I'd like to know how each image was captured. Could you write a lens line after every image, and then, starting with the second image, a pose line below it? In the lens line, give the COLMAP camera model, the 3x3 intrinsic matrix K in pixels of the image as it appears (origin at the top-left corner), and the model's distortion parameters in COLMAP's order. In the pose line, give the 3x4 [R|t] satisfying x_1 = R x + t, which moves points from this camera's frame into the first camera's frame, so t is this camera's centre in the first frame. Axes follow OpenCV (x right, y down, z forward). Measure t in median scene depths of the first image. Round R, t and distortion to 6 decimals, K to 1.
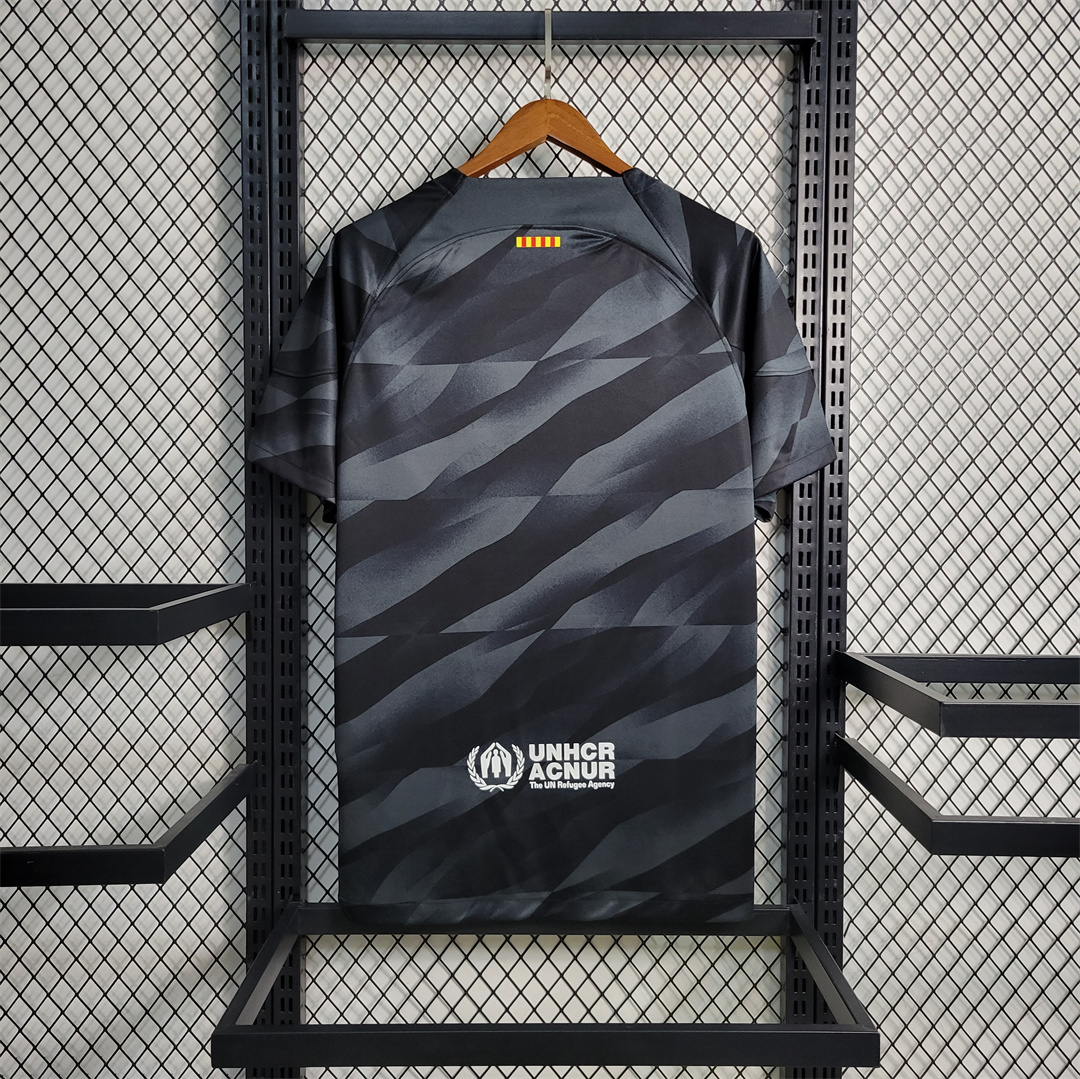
lens RADIAL K [[1069.6, 0, 540.0], [0, 1069.6, 539.5], [0, 0, 1]] dist [0.011378, 0.006441]
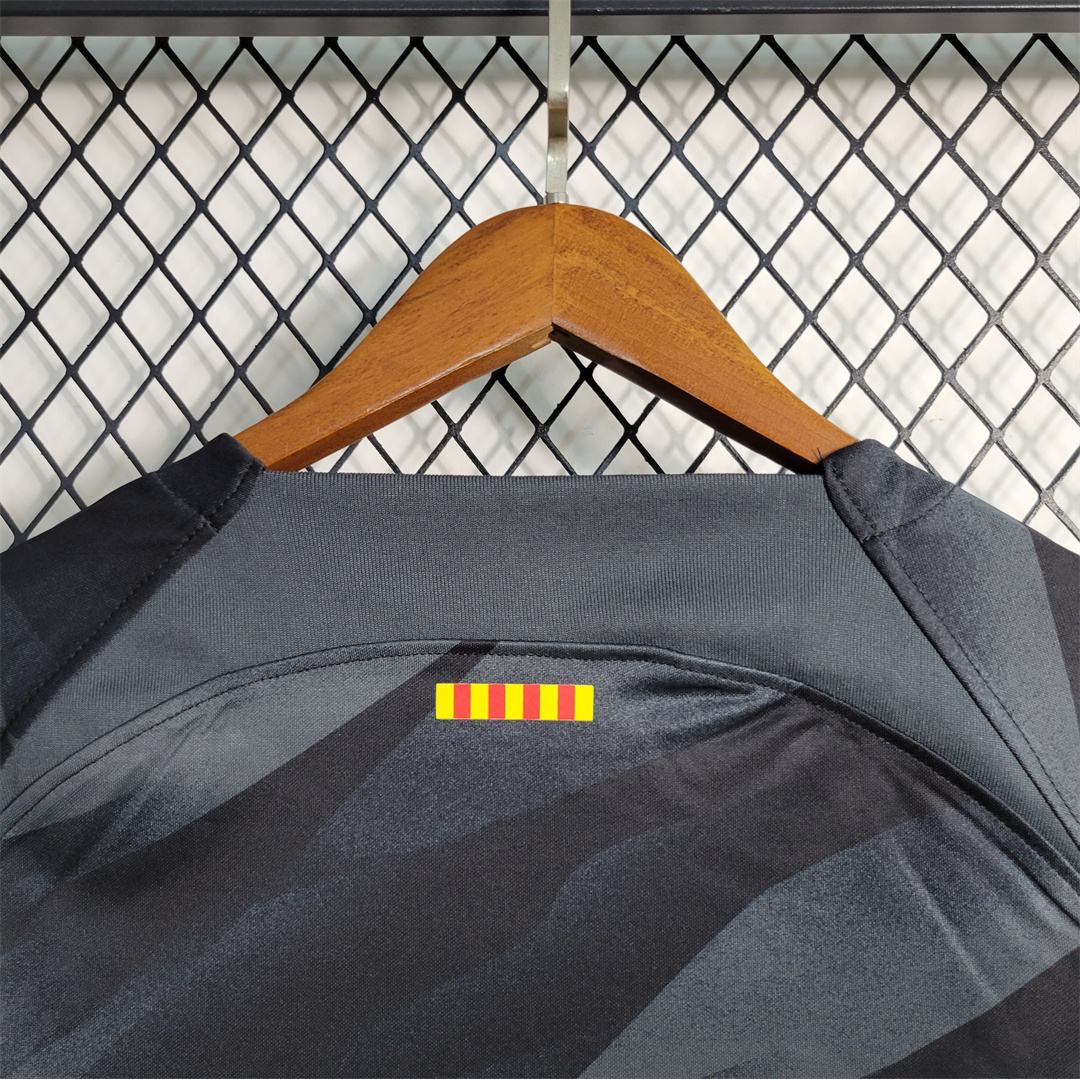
lens RADIAL K [[1087.0, 0, 525.3], [0, 1087.0, 537.3], [0, 0, 1]] dist [0.011352, 0.008270]
pose [[0.999055, 0.013064, -0.041451, 0.012297], [-0.017055, 0.995096, -0.097429, -0.292860], [0.039975, 0.098044, 0.994379, 0.717588]]
